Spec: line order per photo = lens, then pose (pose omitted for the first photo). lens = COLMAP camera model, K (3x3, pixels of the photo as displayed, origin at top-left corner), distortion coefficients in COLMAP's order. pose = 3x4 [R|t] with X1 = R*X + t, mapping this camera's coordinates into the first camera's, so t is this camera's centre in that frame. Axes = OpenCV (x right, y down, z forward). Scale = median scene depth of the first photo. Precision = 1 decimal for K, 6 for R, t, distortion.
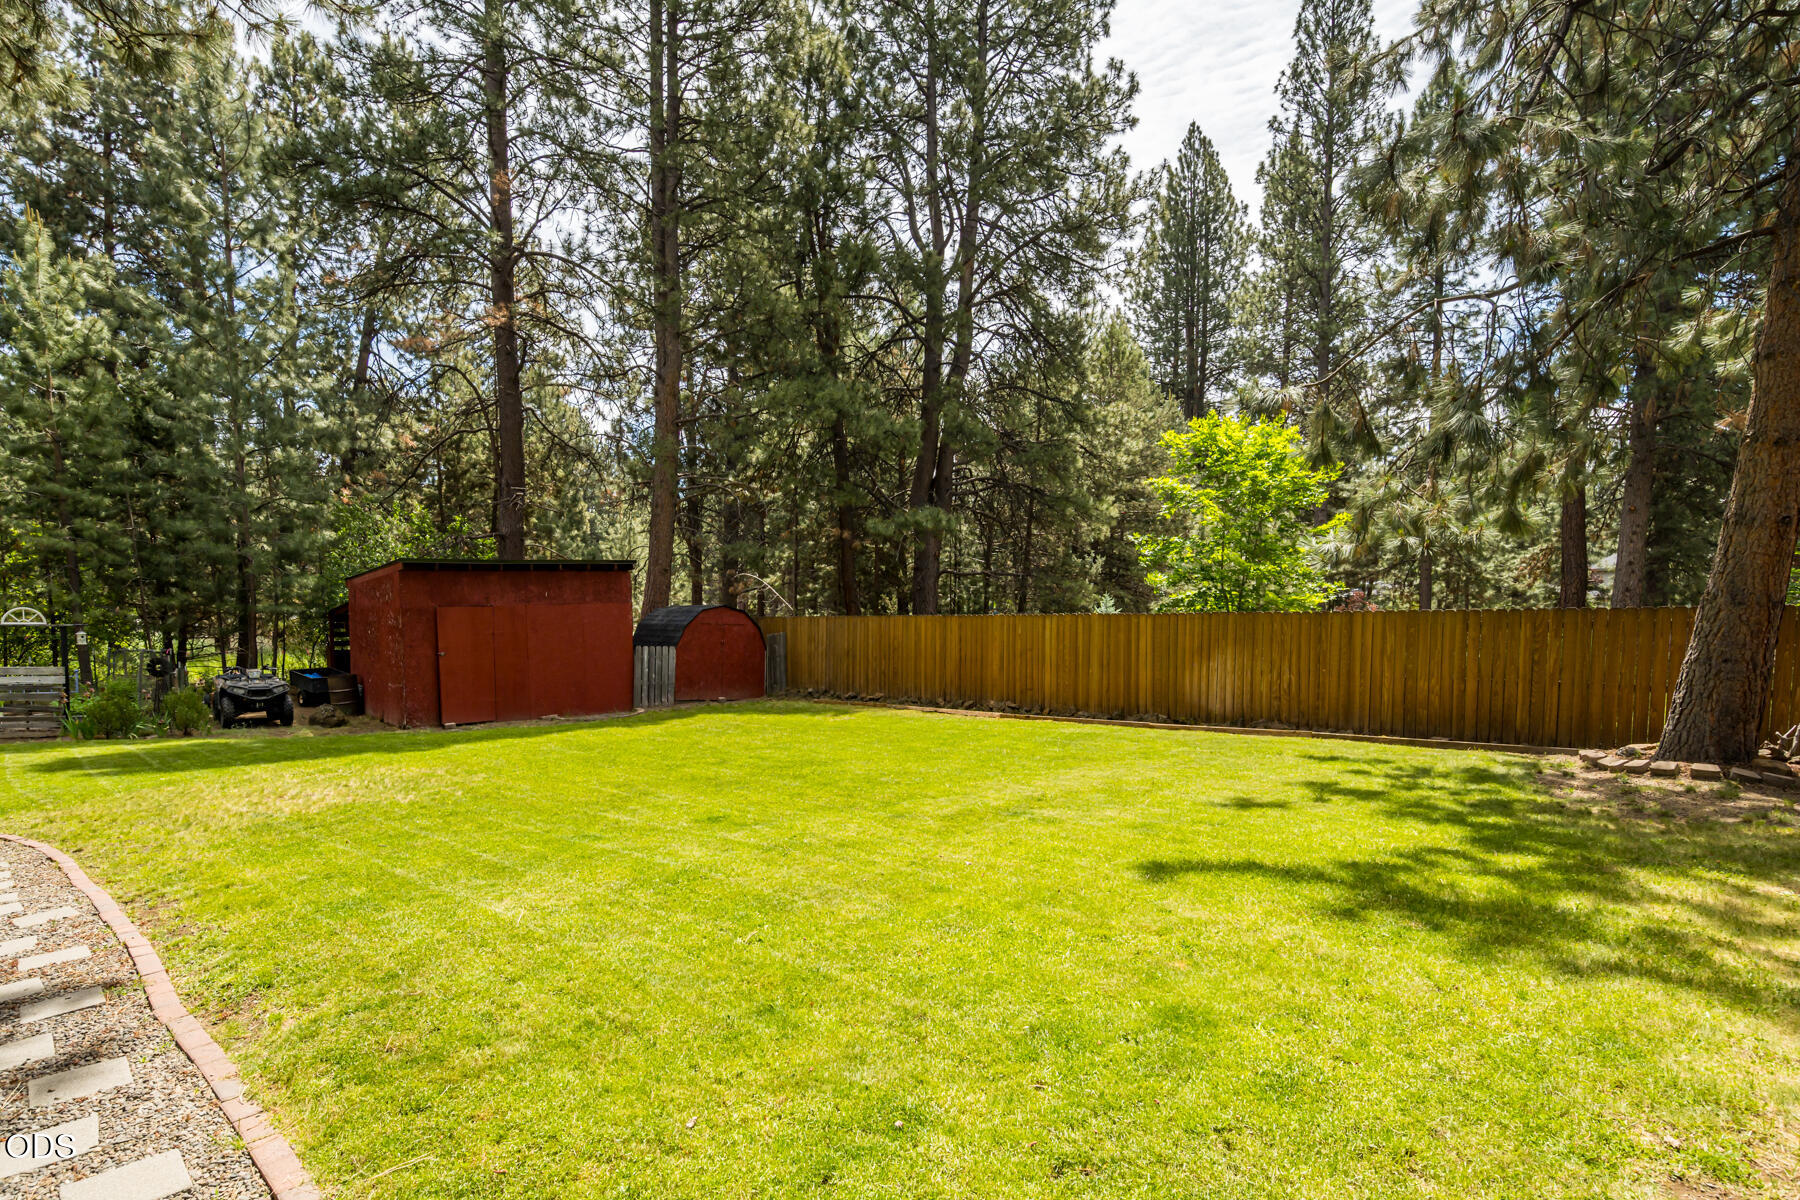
lens RADIAL K [[947.0, 0, 857.9], [0, 947.0, 671.0], [0, 0, 1]] dist [-0.018608, 0.006964]
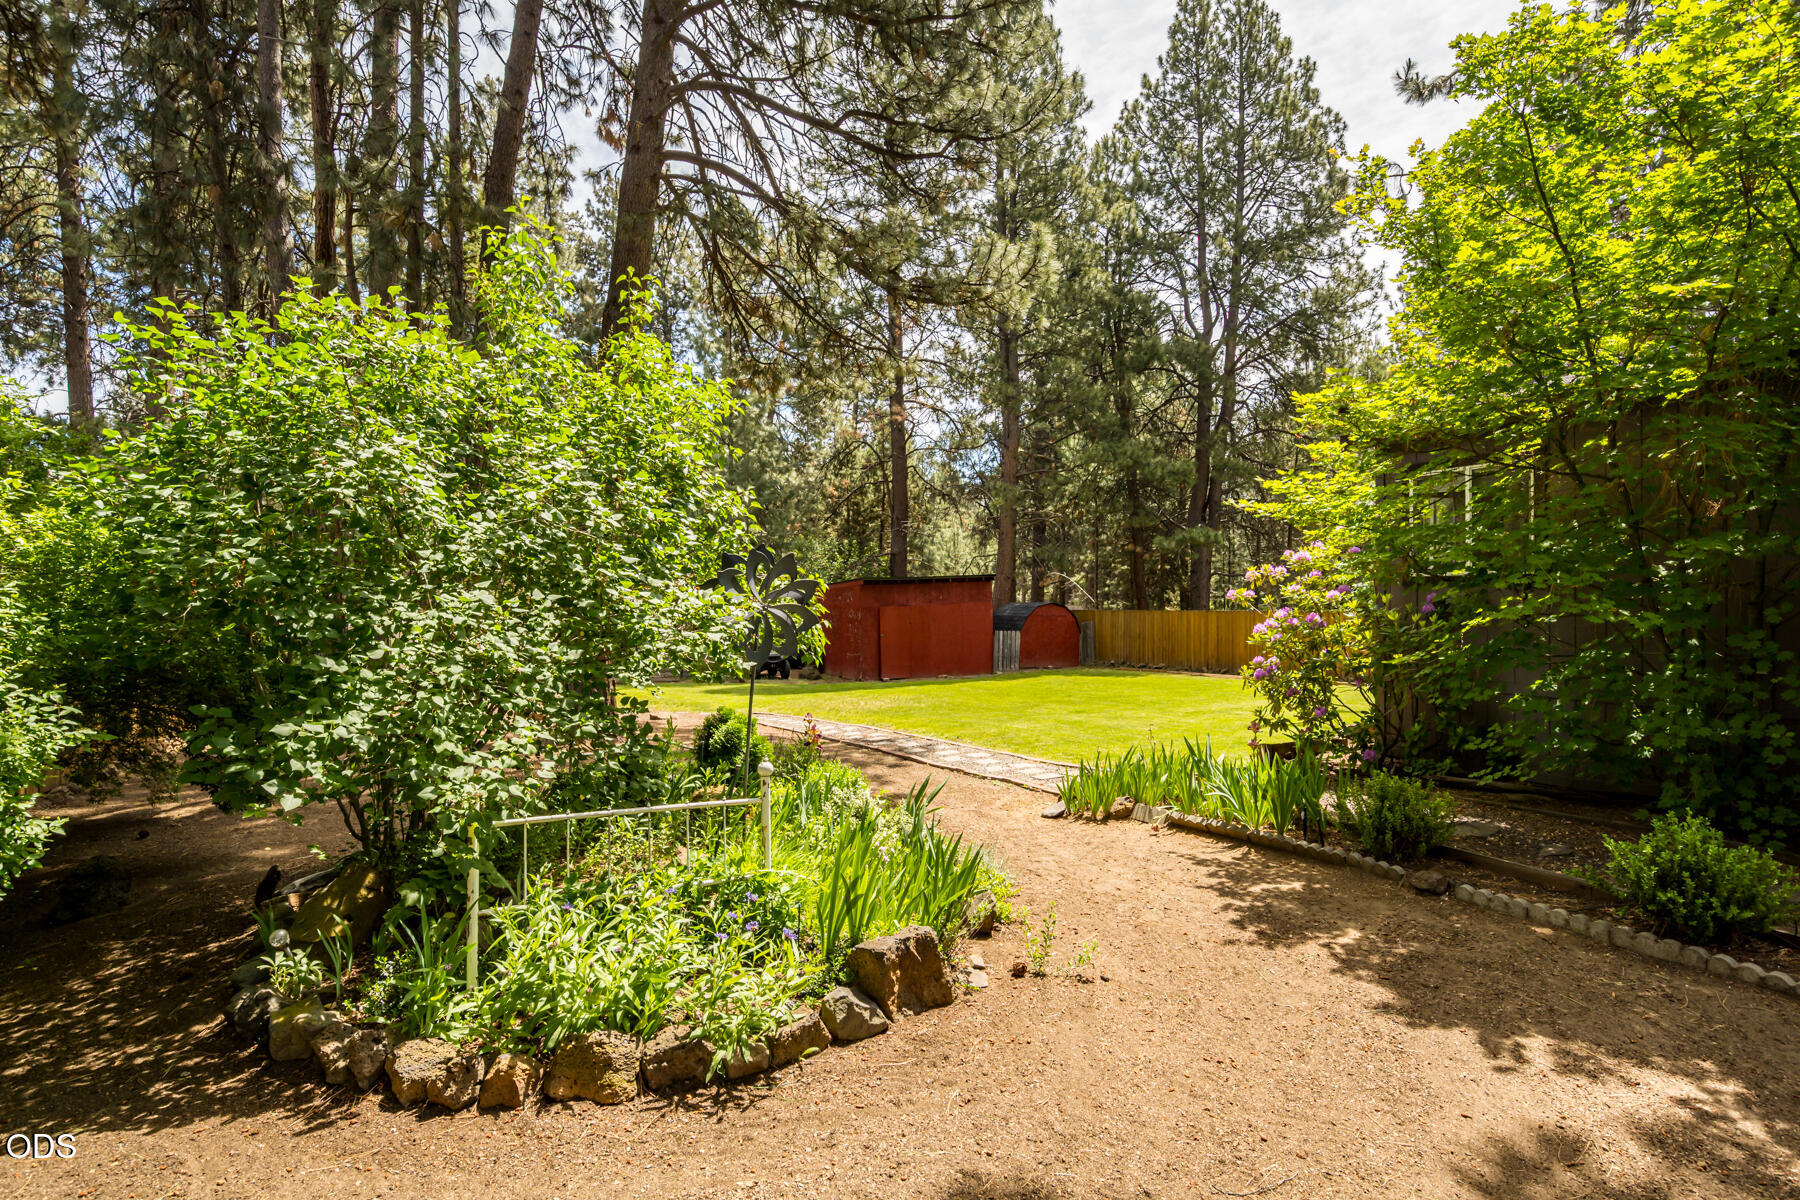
lens RADIAL K [[947.0, 0, 900.9], [0, 947.0, 596.0], [0, 0, 1]] dist [-0.018608, 0.006964]
pose [[0.967426, -0.004964, -0.253106, 0.002578], [-0.010243, 0.998222, -0.058727, 0.007416], [0.252948, 0.059407, 0.965654, -0.422790]]
